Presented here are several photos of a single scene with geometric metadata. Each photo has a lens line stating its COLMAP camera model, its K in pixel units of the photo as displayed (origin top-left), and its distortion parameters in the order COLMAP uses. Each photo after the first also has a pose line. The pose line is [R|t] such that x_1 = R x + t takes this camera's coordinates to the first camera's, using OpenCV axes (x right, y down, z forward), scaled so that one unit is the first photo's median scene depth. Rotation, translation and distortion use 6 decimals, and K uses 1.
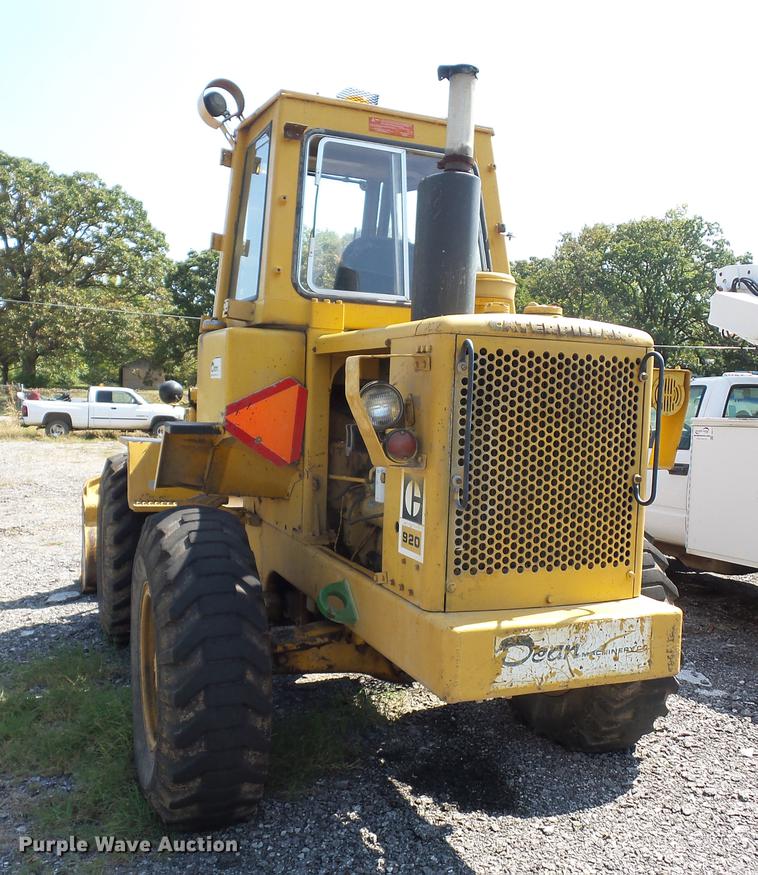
lens RADIAL K [[874.1, 0, 419.5], [0, 874.1, 466.5], [0, 0, 1]] dist [0.001431, 0.000000]
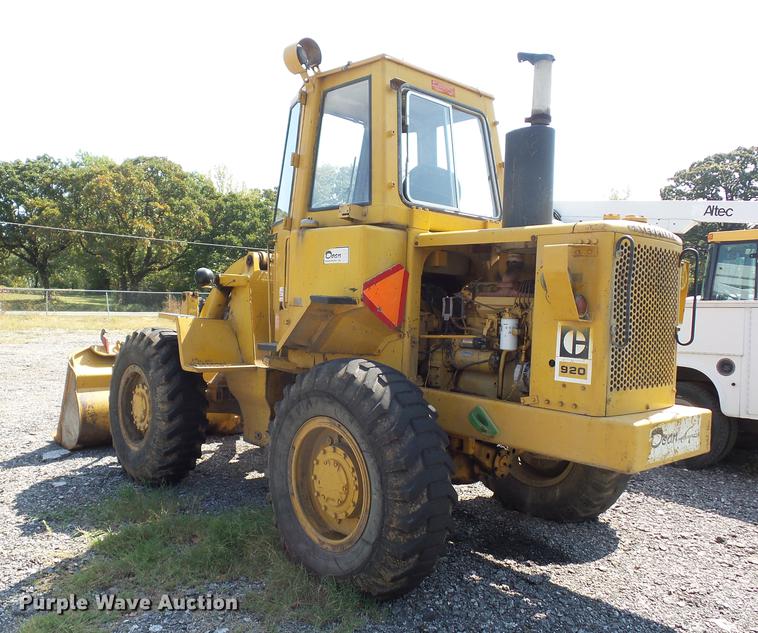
lens RADIAL K [[683.7, 0, 371.6], [0, 683.7, 328.7], [0, 0, 1]] dist [-0.006636, -0.006085]
pose [[0.947785, -0.009169, 0.318778, -0.524728], [0.019555, 0.999376, -0.029398, 0.030376], [-0.318310, 0.034097, 0.947373, 0.009368]]
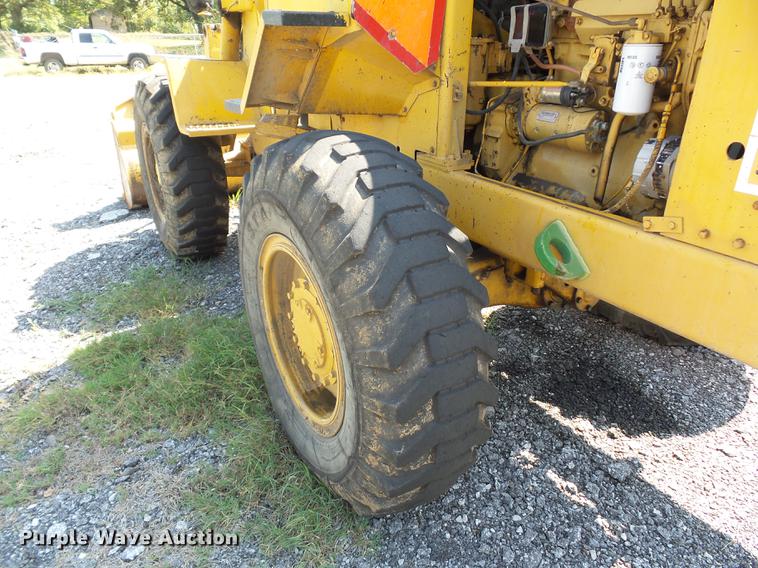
lens RADIAL K [[525.4, 0, 384.3], [0, 525.4, 287.8], [0, 0, 1]] dist [0.011268, -0.011302]
pose [[0.989353, -0.088903, 0.115222, -0.259286], [0.041805, 0.931965, 0.360129, 0.009604], [-0.139399, -0.351478, 0.925760, 0.500507]]
